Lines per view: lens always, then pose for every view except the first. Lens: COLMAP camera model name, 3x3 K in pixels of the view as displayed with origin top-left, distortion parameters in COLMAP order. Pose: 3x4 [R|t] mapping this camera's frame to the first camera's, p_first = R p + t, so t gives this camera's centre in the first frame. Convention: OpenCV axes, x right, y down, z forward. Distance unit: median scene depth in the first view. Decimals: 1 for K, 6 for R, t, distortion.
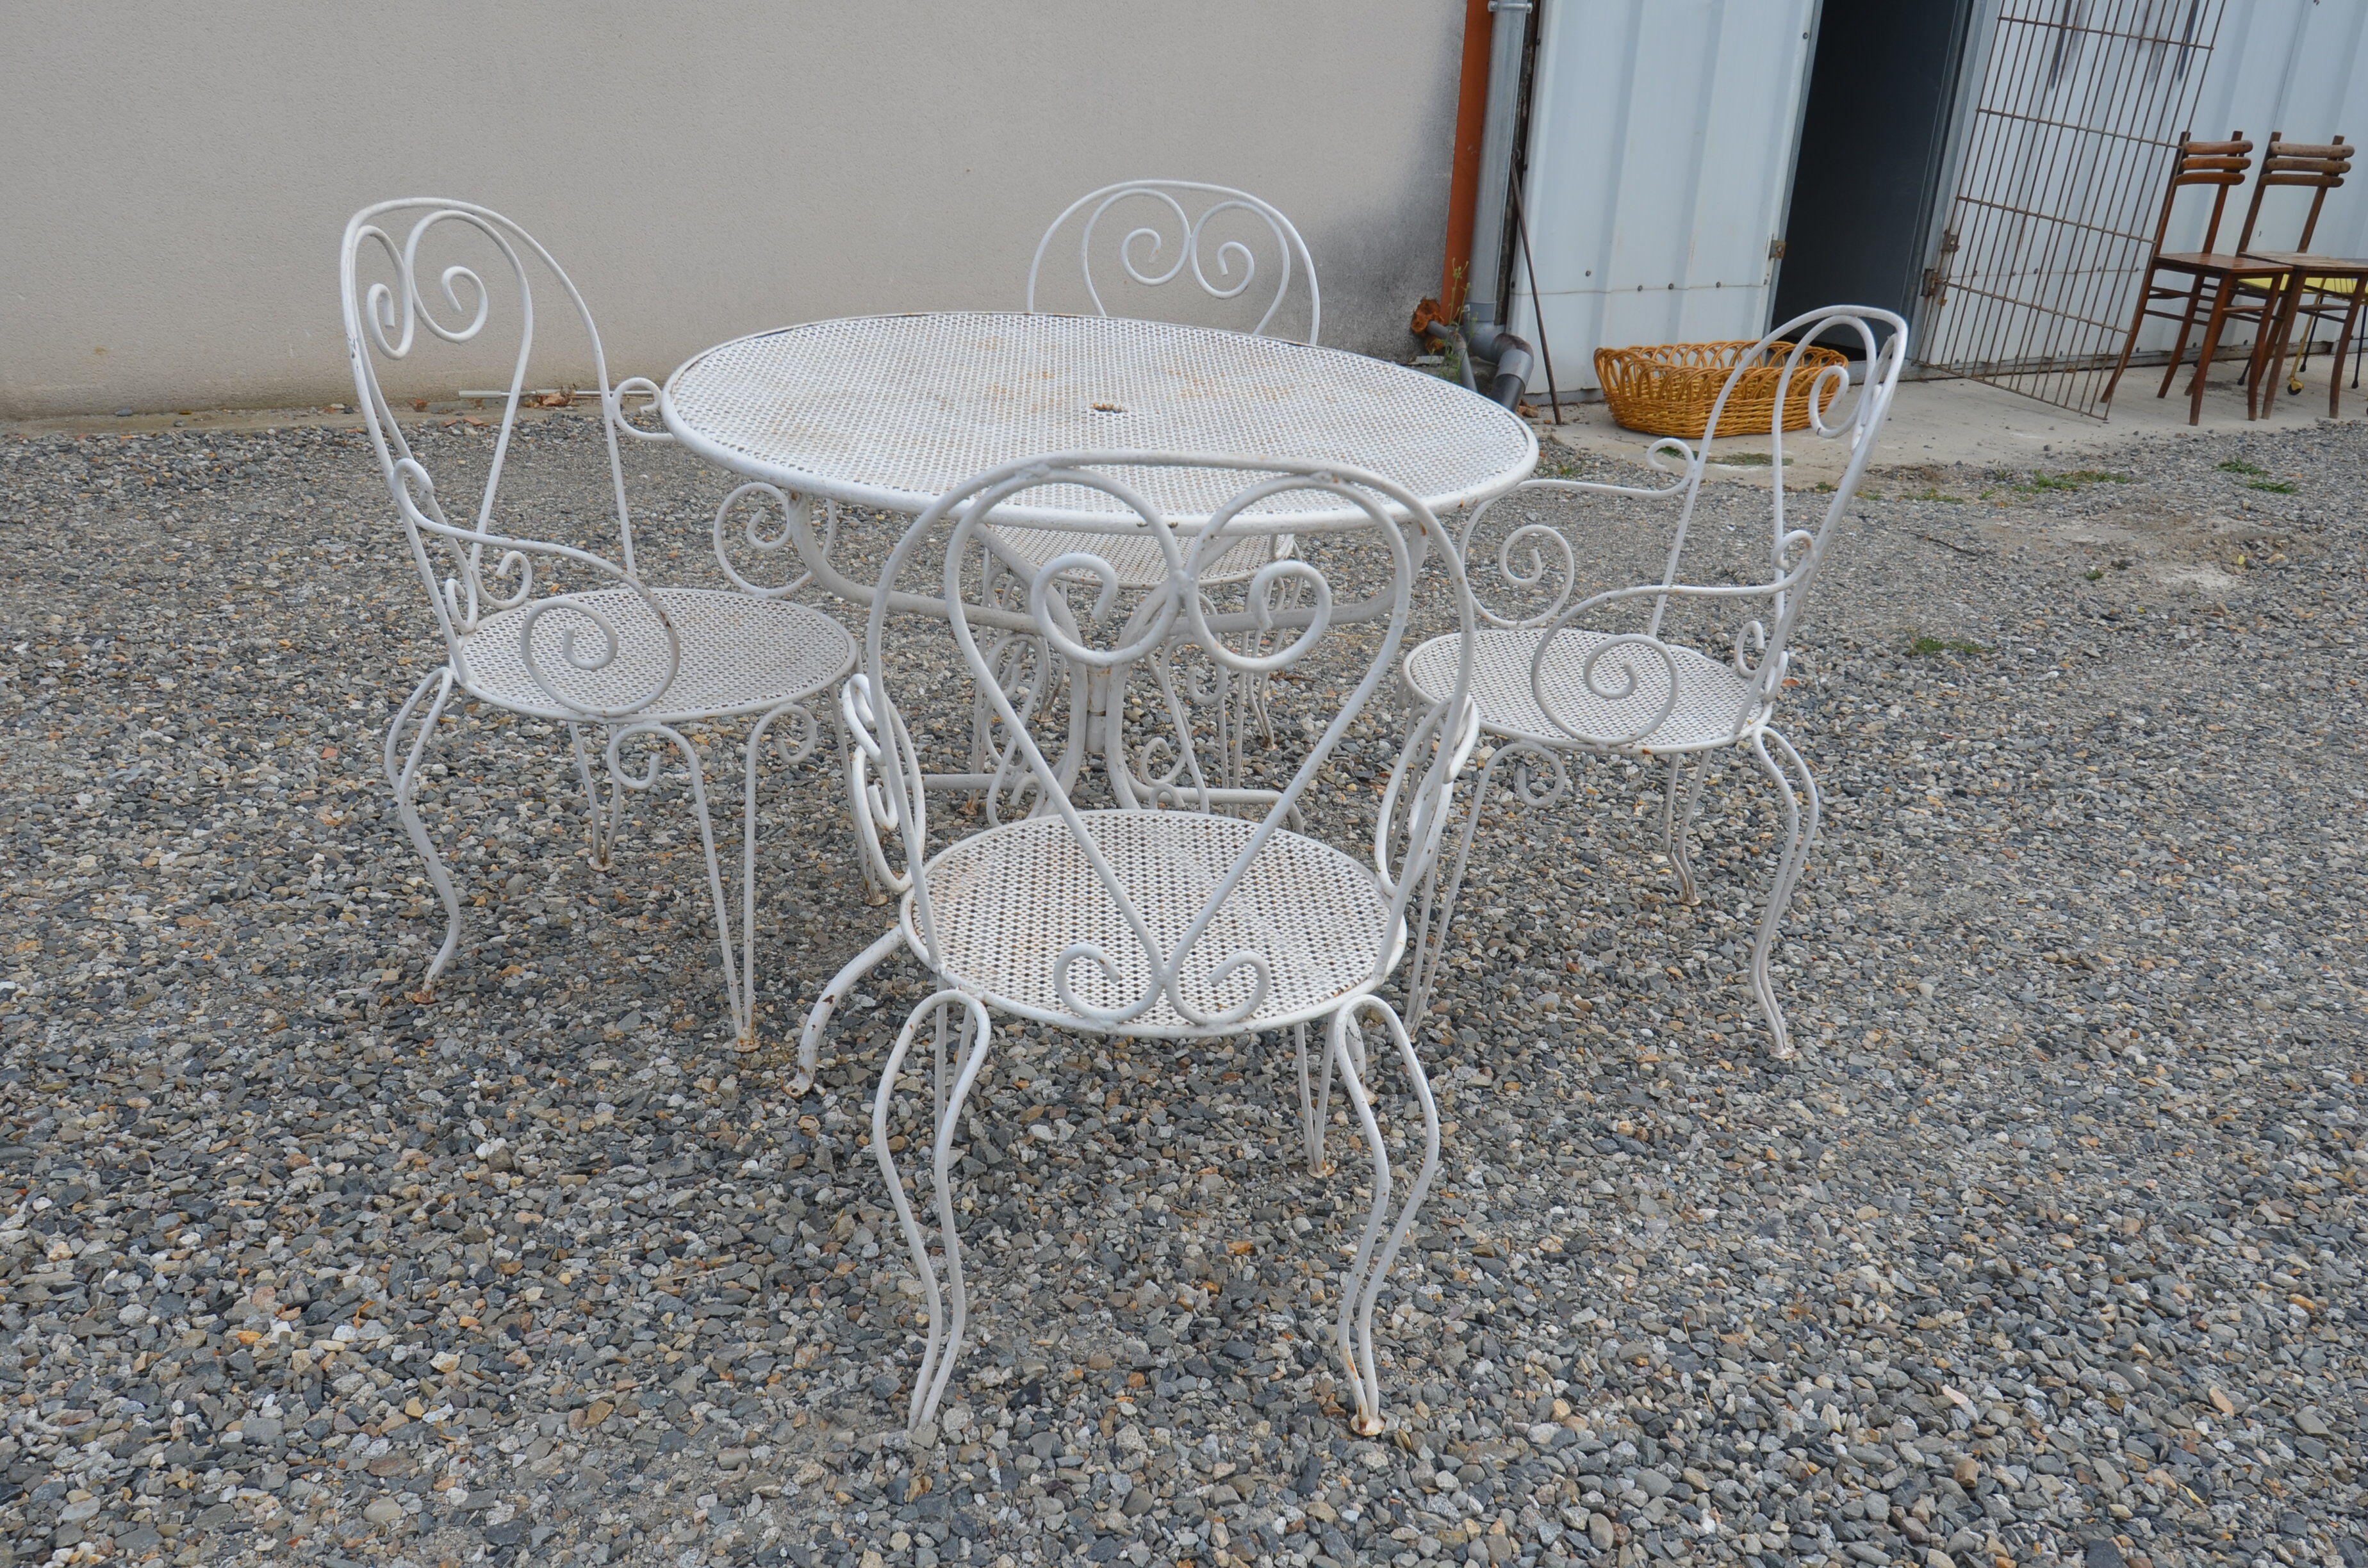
lens RADIAL K [[1853.6, 0, 1204.7], [0, 1853.6, 789.4], [0, 0, 1]] dist [0.039174, -0.036663]
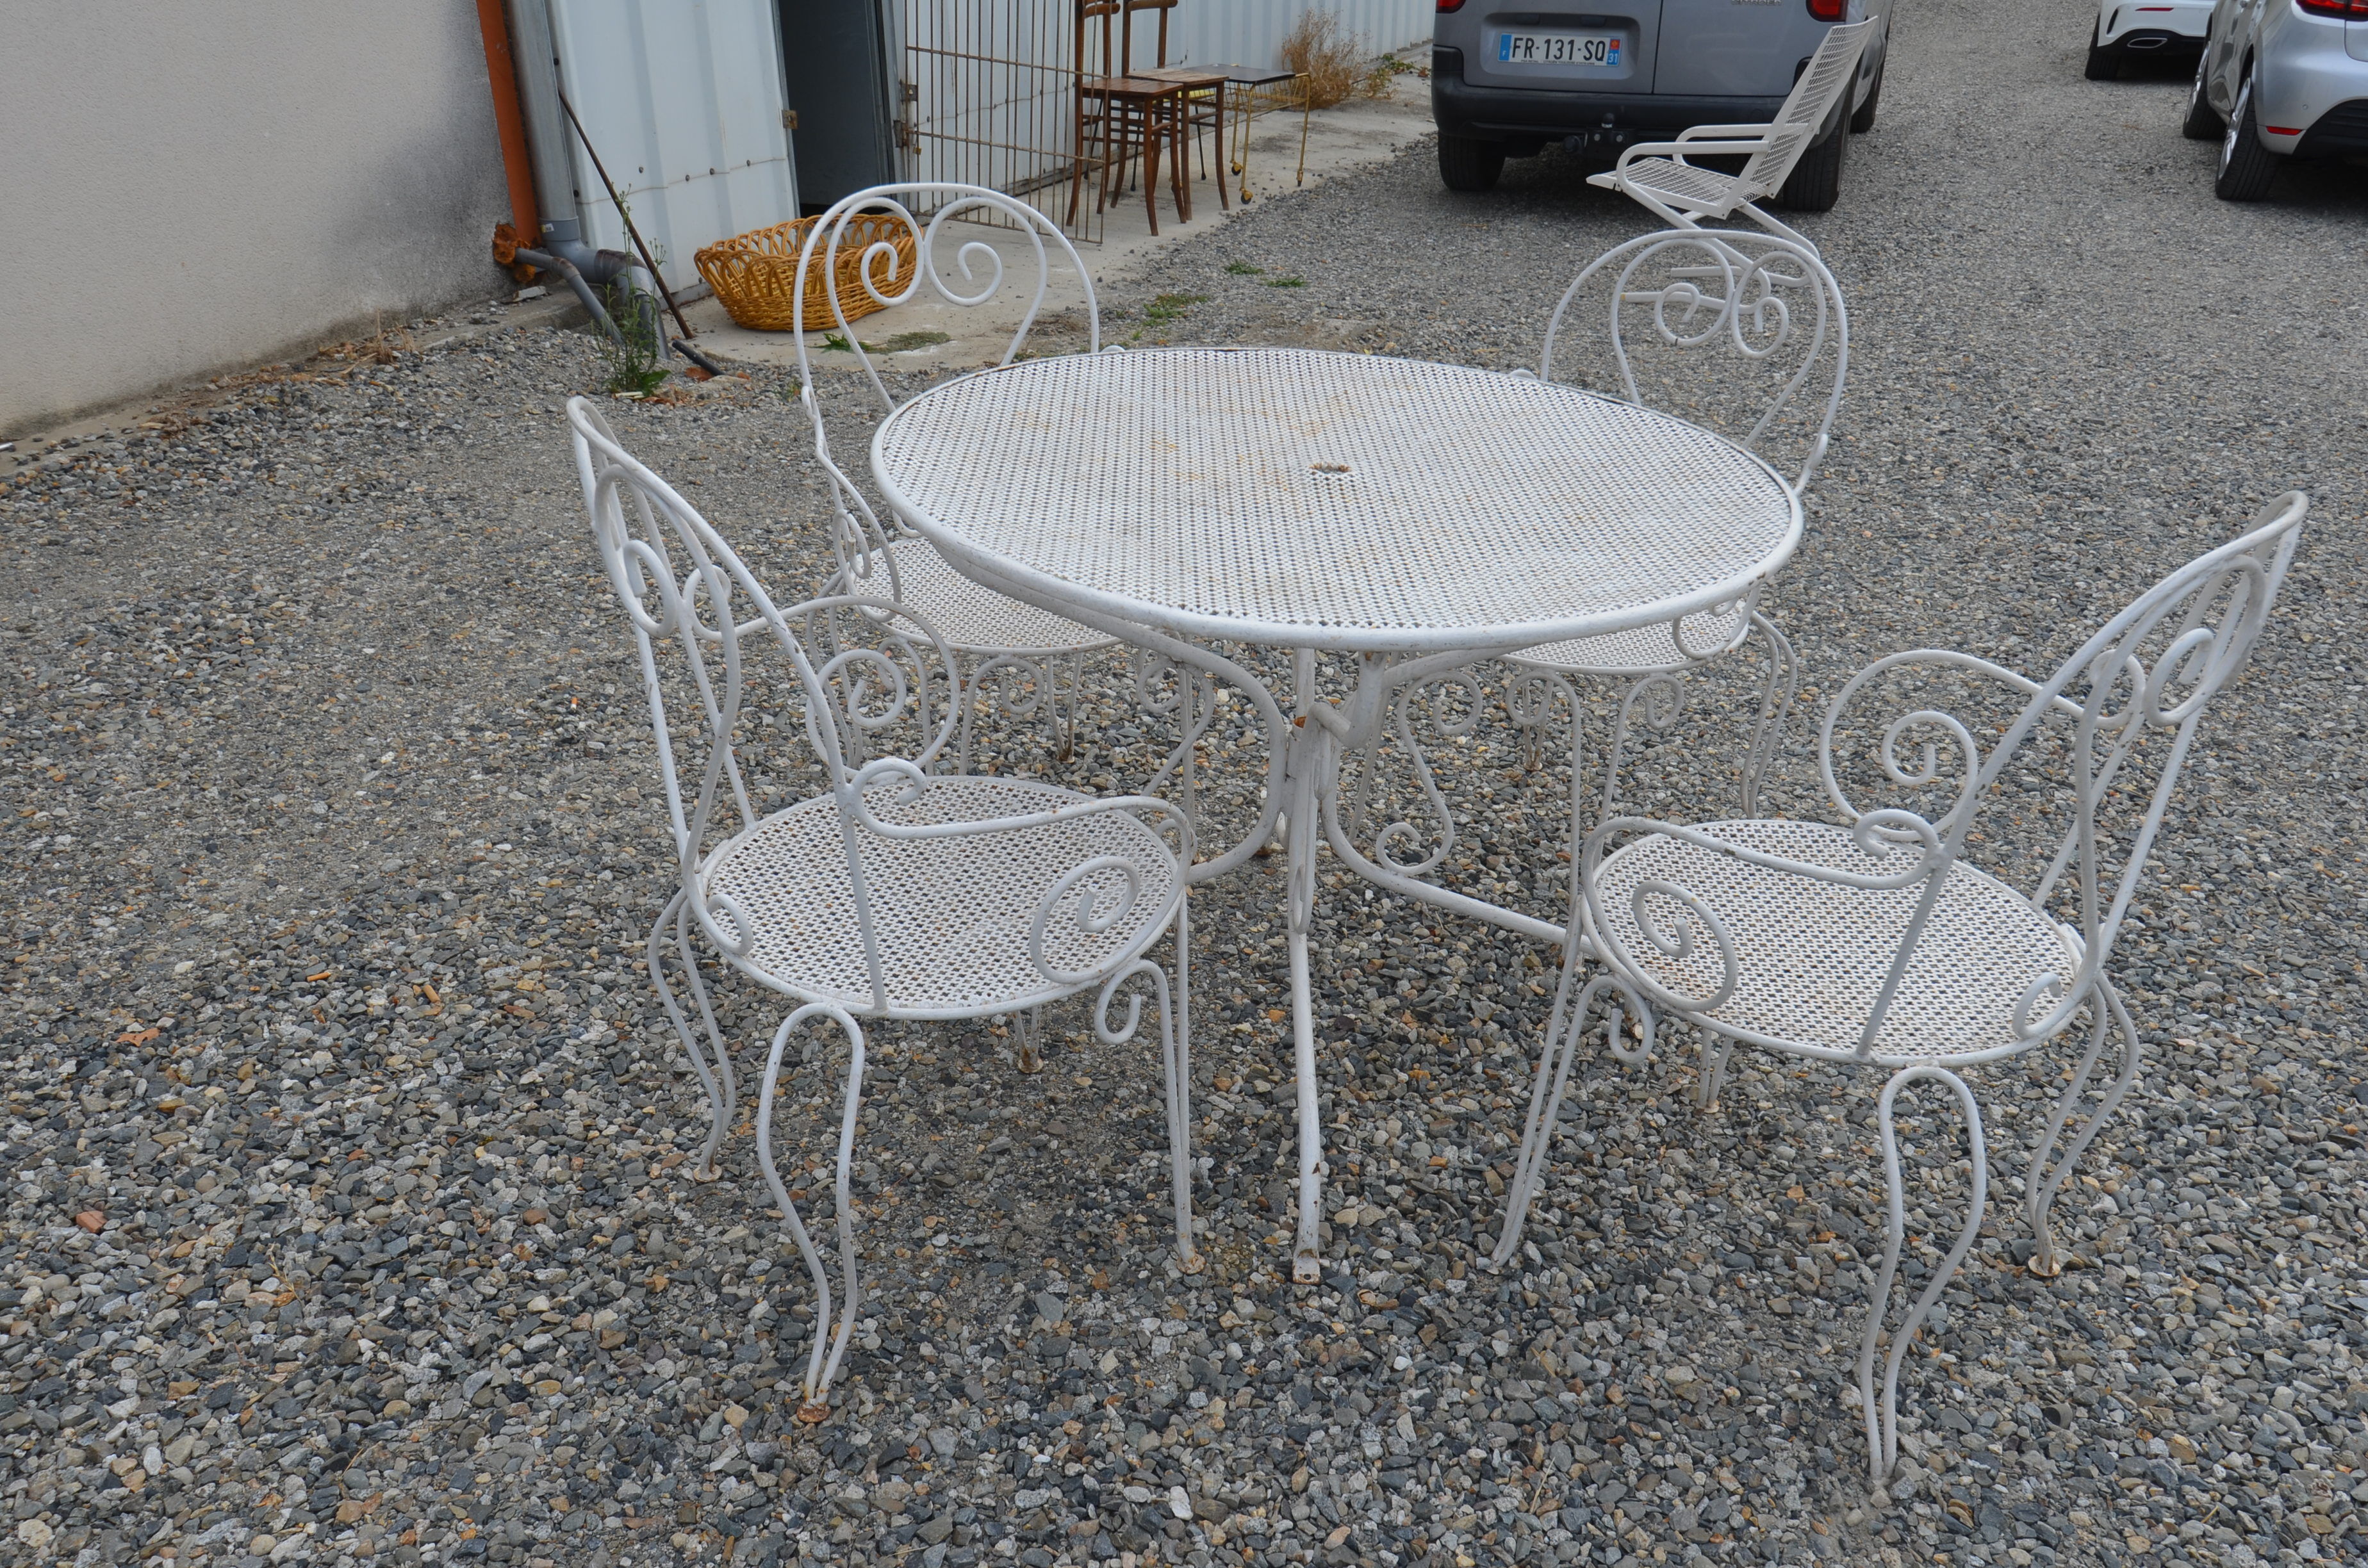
lens RADIAL K [[1853.6, 0, 1197.5], [0, 1853.6, 796.7], [0, 0, 1]] dist [0.039174, -0.036663]
pose [[0.734531, -0.334733, 0.590269, -0.251046], [0.275162, 0.942067, 0.191821, -0.087354], [-0.620282, 0.021521, 0.784083, 0.108157]]
